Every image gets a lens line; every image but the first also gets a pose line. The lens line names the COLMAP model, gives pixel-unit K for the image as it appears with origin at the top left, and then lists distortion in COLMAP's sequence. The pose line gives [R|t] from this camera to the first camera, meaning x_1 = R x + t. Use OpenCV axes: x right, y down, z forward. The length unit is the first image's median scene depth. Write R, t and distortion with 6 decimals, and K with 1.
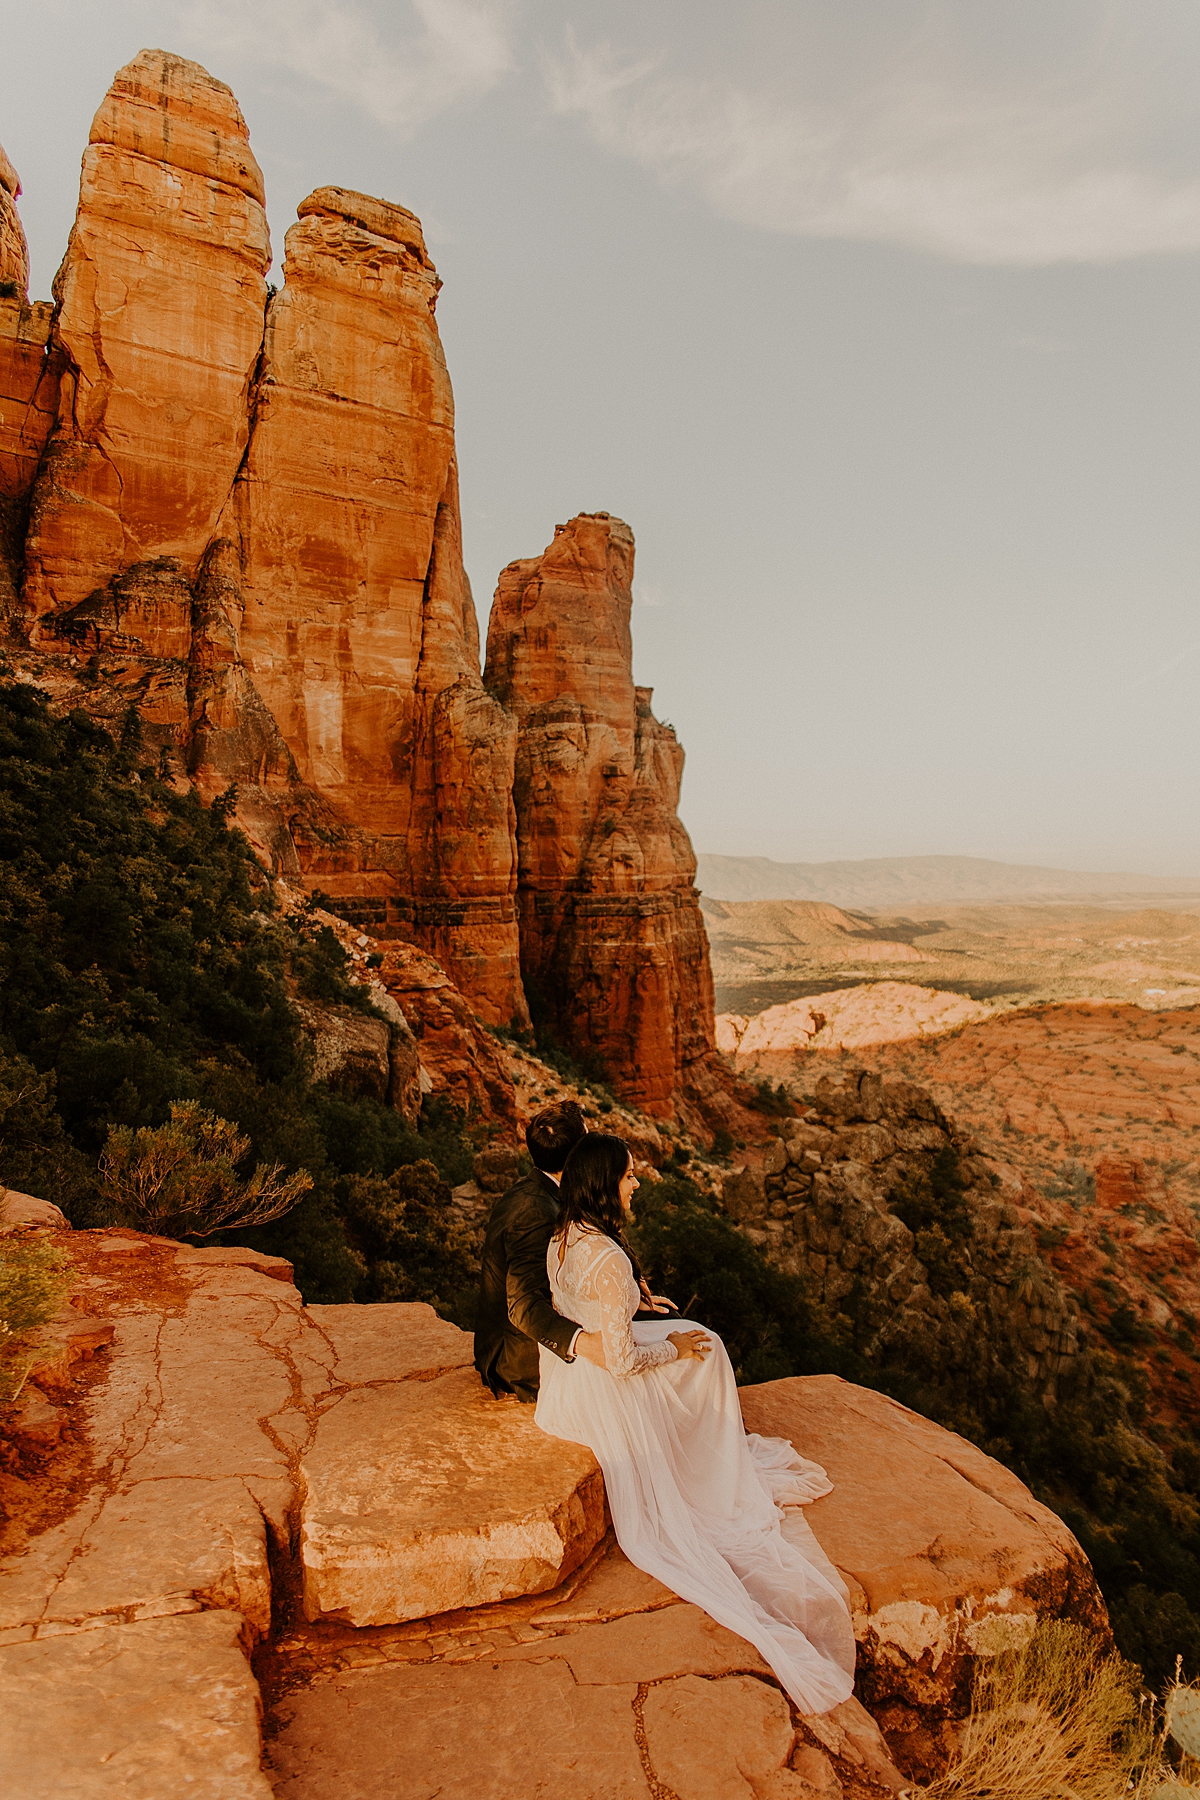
lens RADIAL K [[1194.6, 0, 600.0], [0, 1194.6, 900.0], [0, 0, 1]] dist [0.003448, -0.008246]
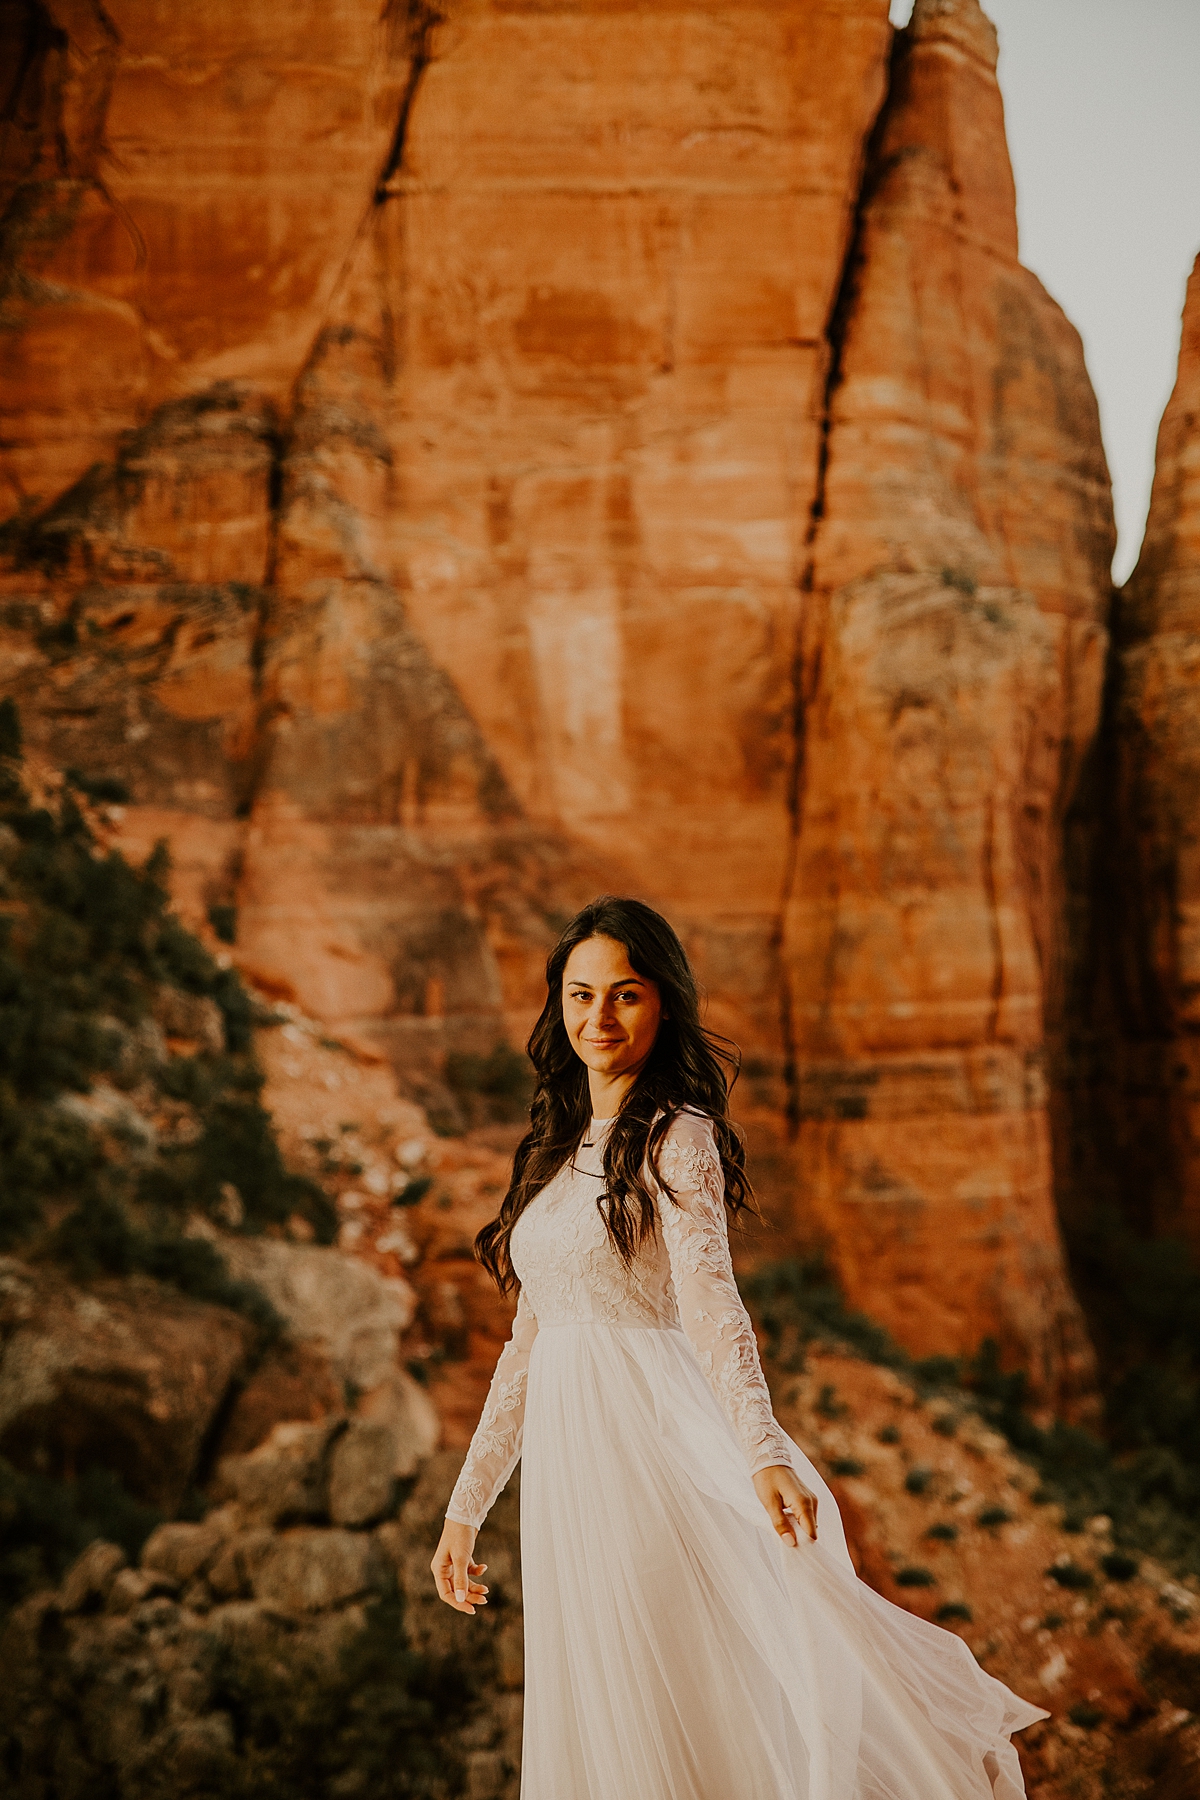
lens RADIAL K [[3026.8, 0, 600.0], [0, 3026.8, 900.0], [0, 0, 1]] dist [0.213878, -0.211188]
pose [[0.857561, -0.041391, -0.512715, 0.391853], [0.013905, 0.998258, -0.057330, 0.003553], [0.514195, 0.042034, 0.856643, -0.000507]]
